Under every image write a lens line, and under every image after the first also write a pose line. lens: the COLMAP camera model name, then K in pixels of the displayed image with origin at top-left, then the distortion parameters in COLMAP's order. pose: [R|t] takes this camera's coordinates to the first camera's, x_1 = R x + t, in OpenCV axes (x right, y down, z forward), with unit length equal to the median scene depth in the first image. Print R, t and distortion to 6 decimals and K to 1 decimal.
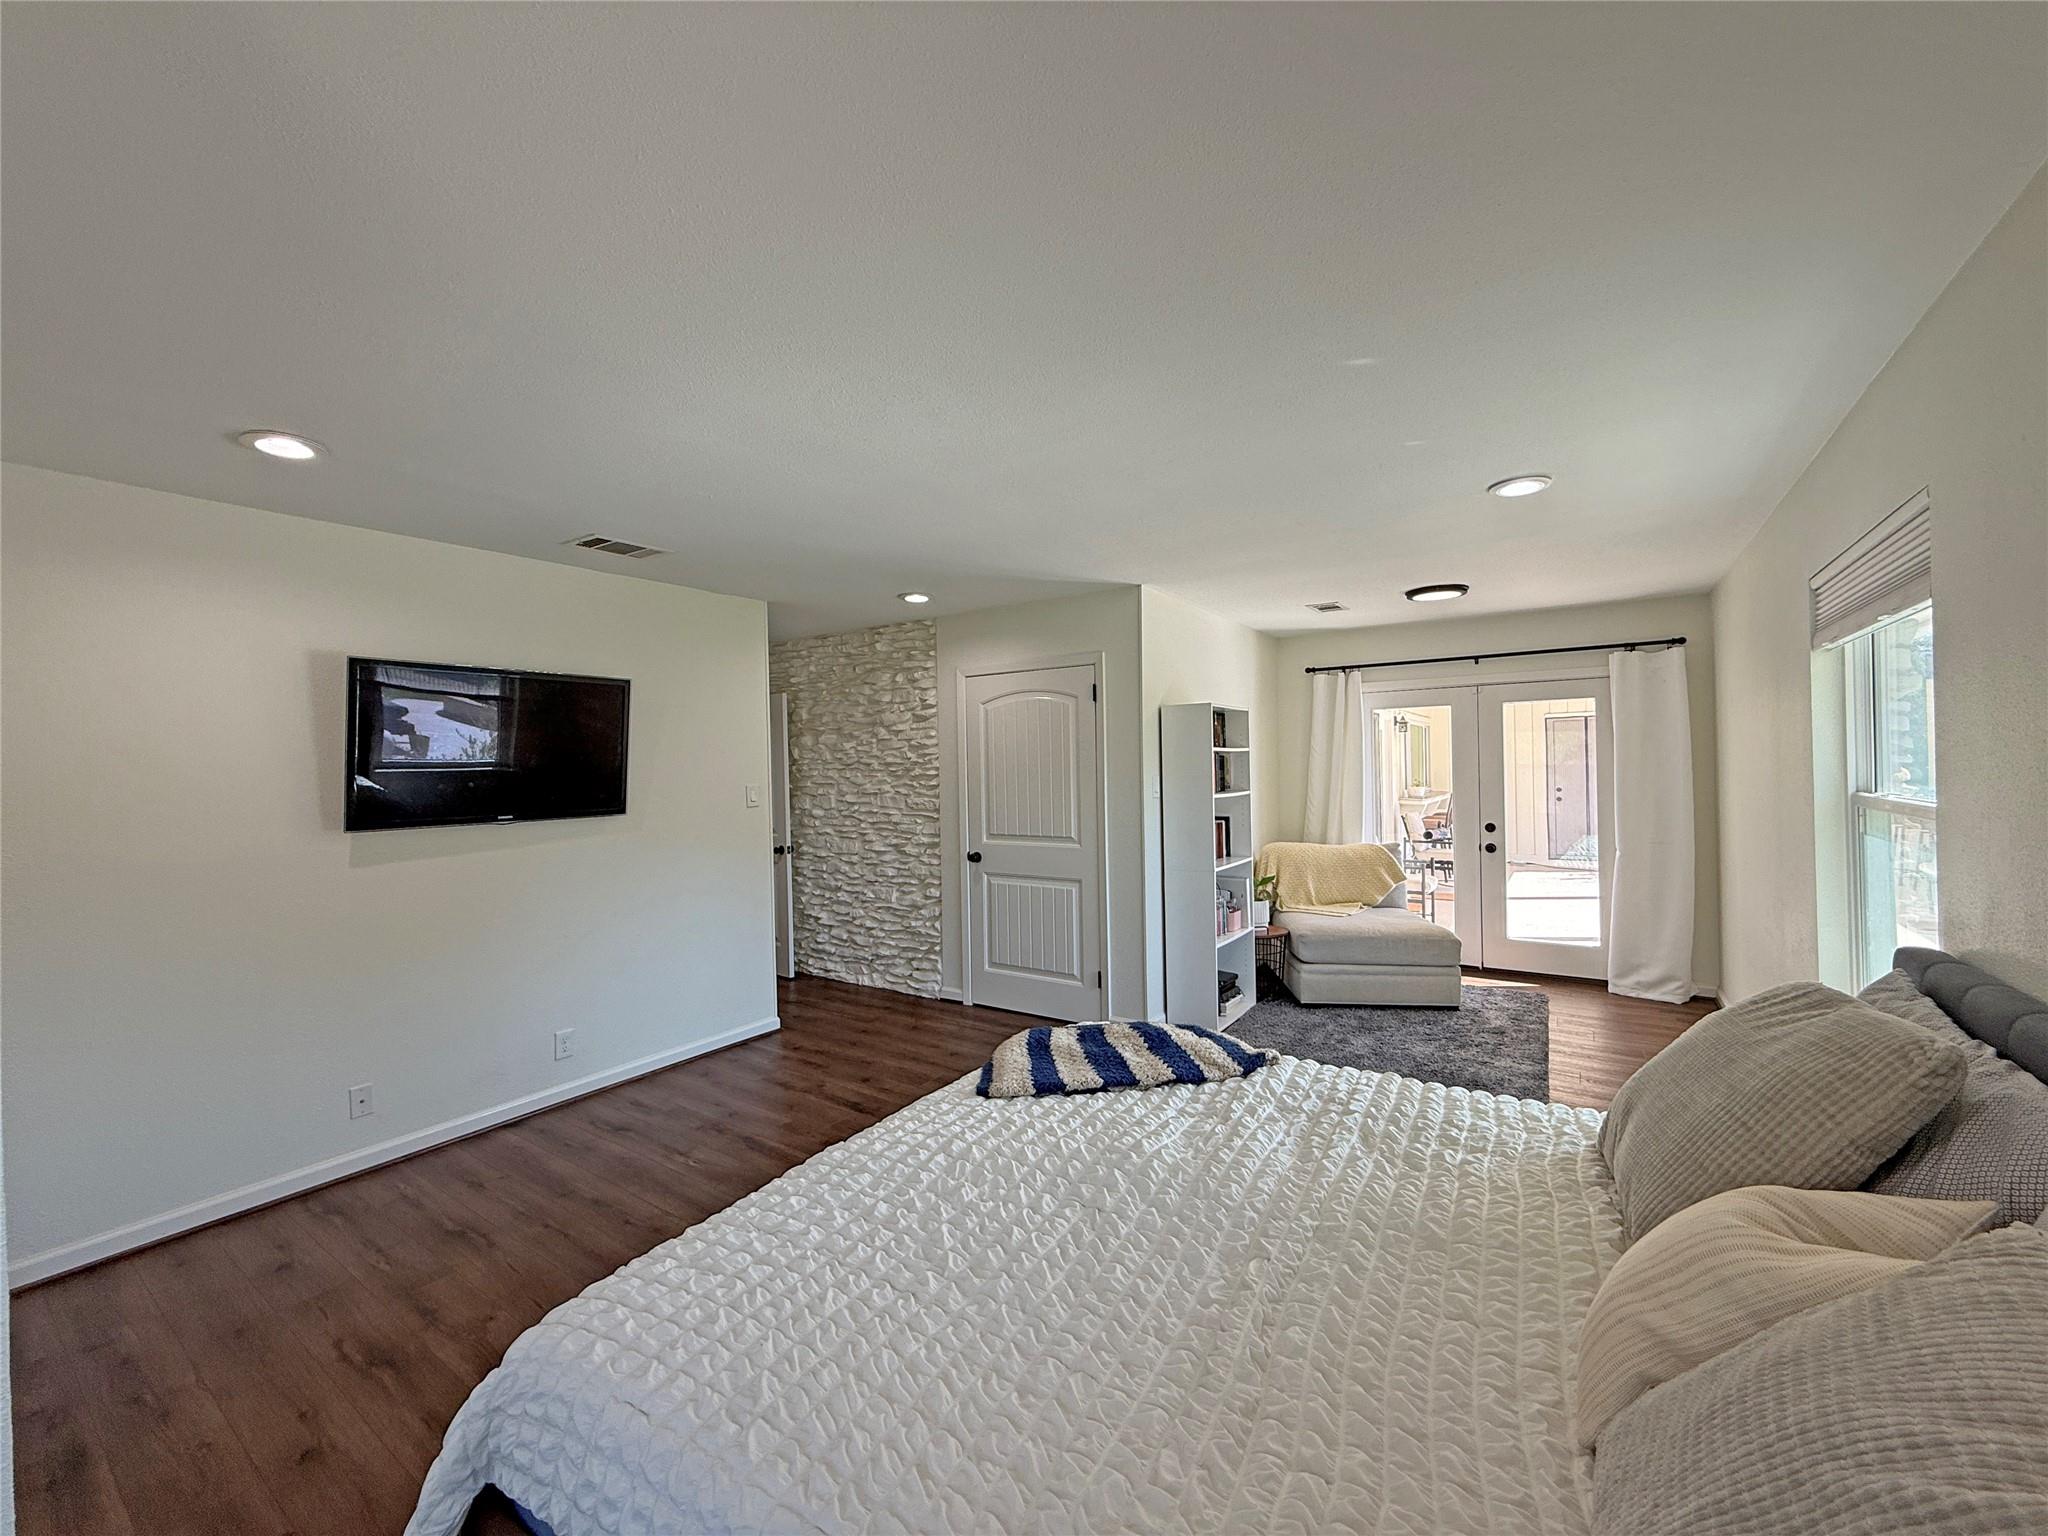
lens RADIAL K [[819.6, 0, 1021.9], [0, 819.6, 755.6], [0, 0, 1]] dist [-0.003828, -0.000858]
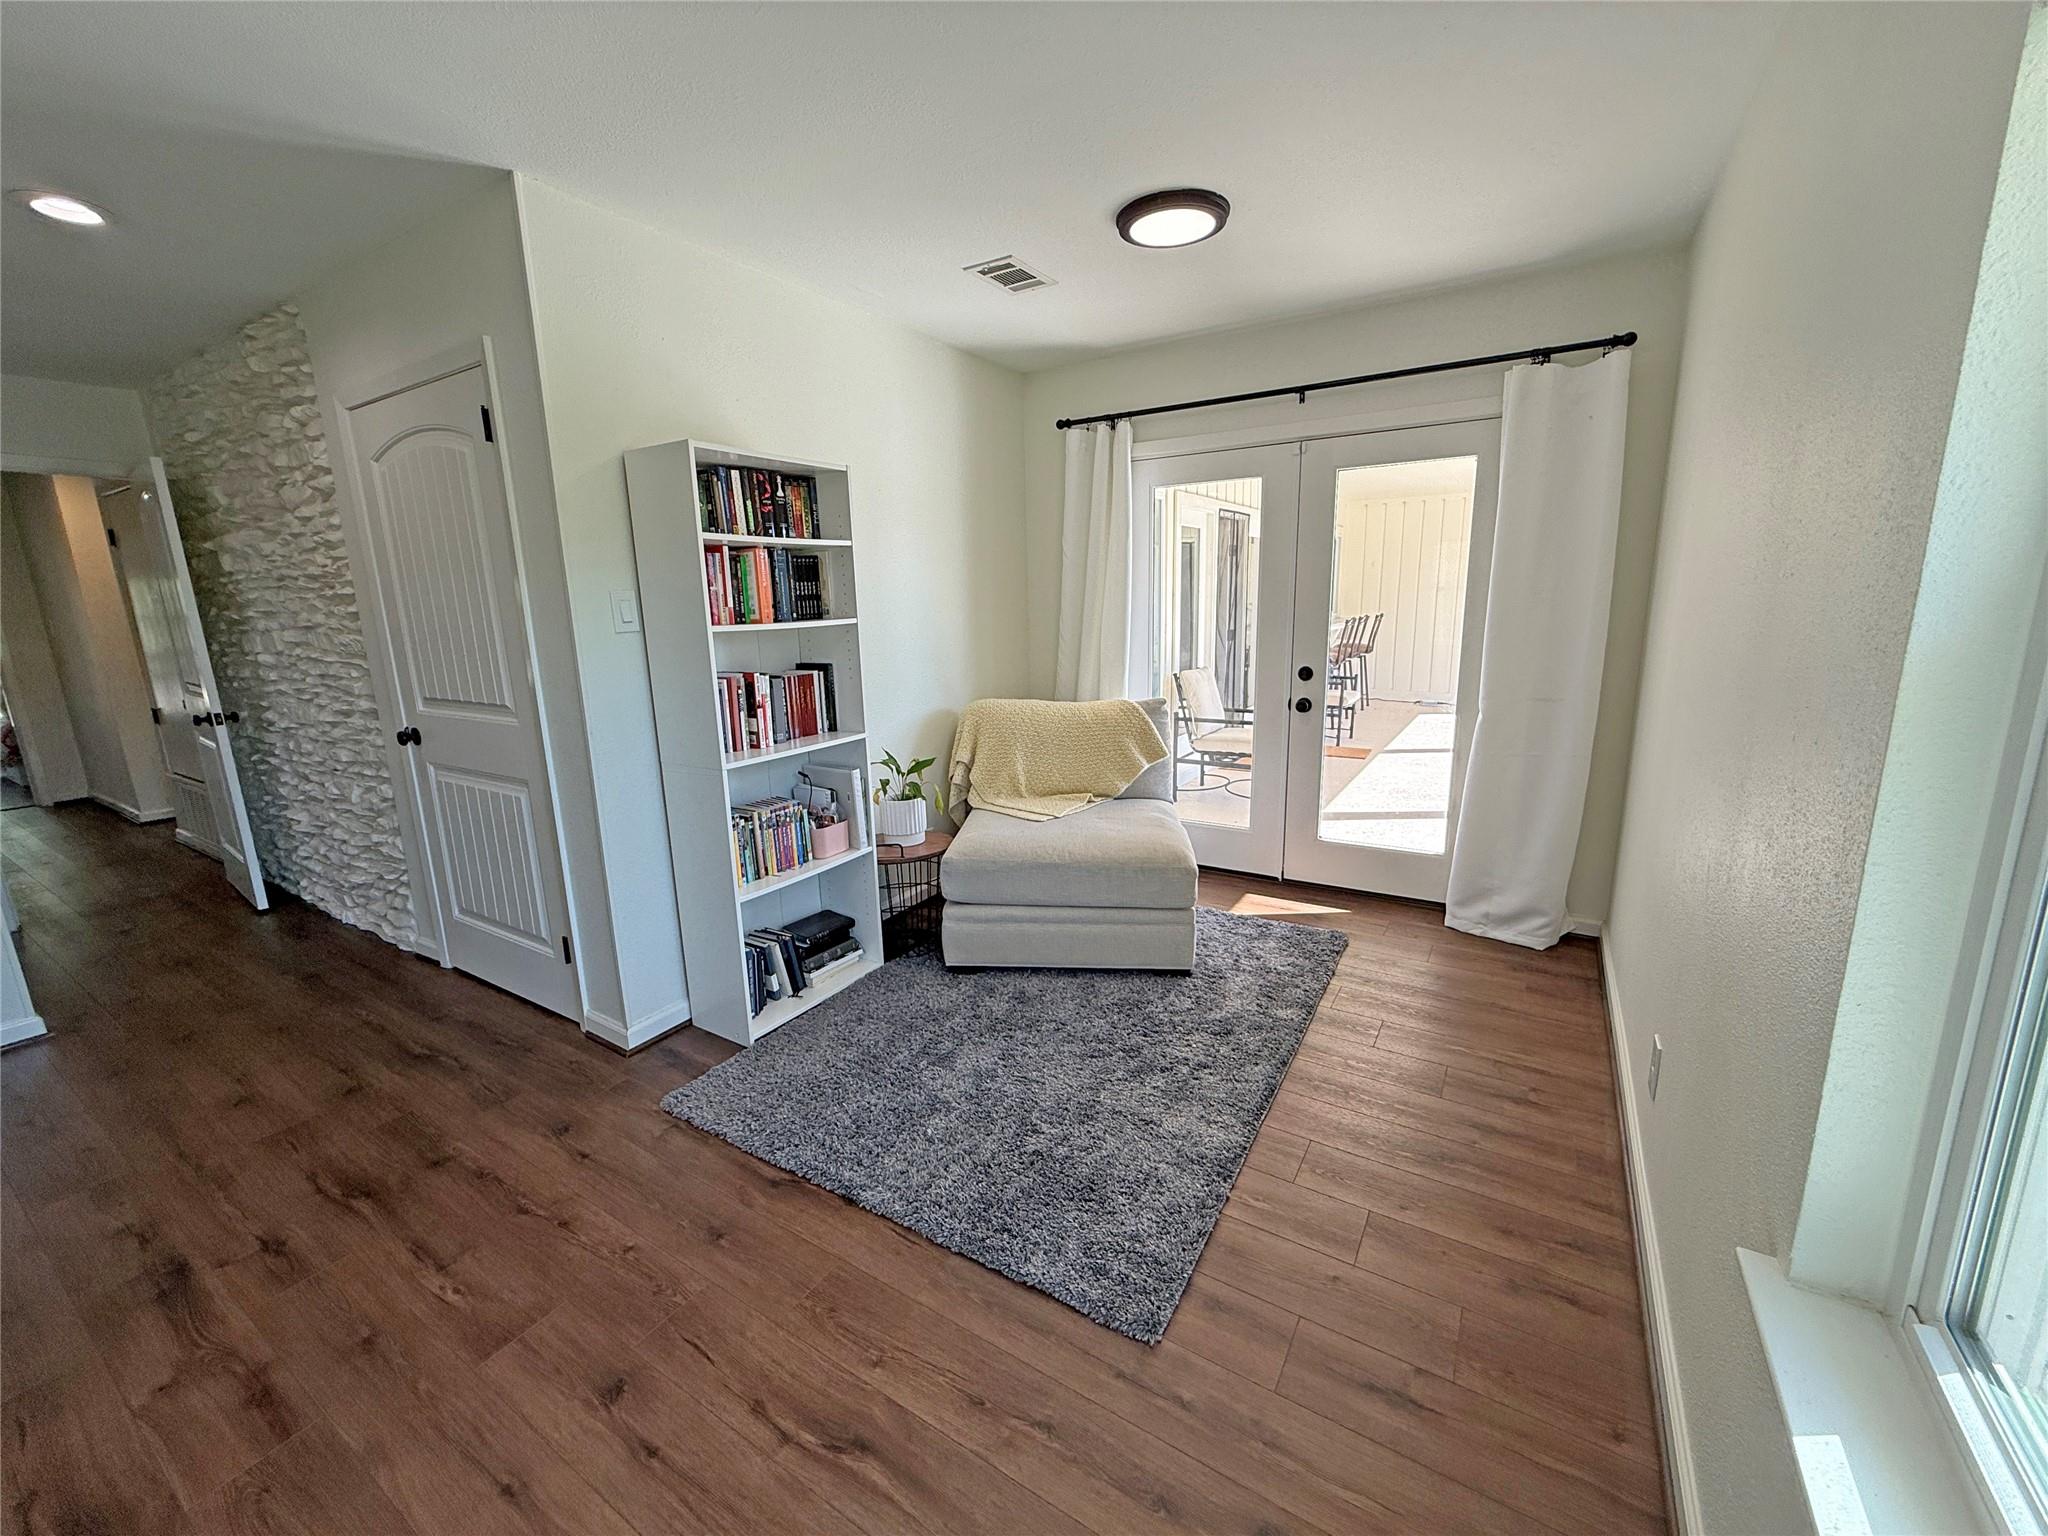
lens RADIAL K [[819.6, 0, 1030.9], [0, 819.6, 762.8], [0, 0, 1]] dist [-0.003828, -0.000858]
pose [[0.998861, -0.015497, 0.045136, 0.366592], [0.005493, 0.976852, 0.213843, 0.019885], [-0.047405, -0.213352, 0.975825, 0.410583]]
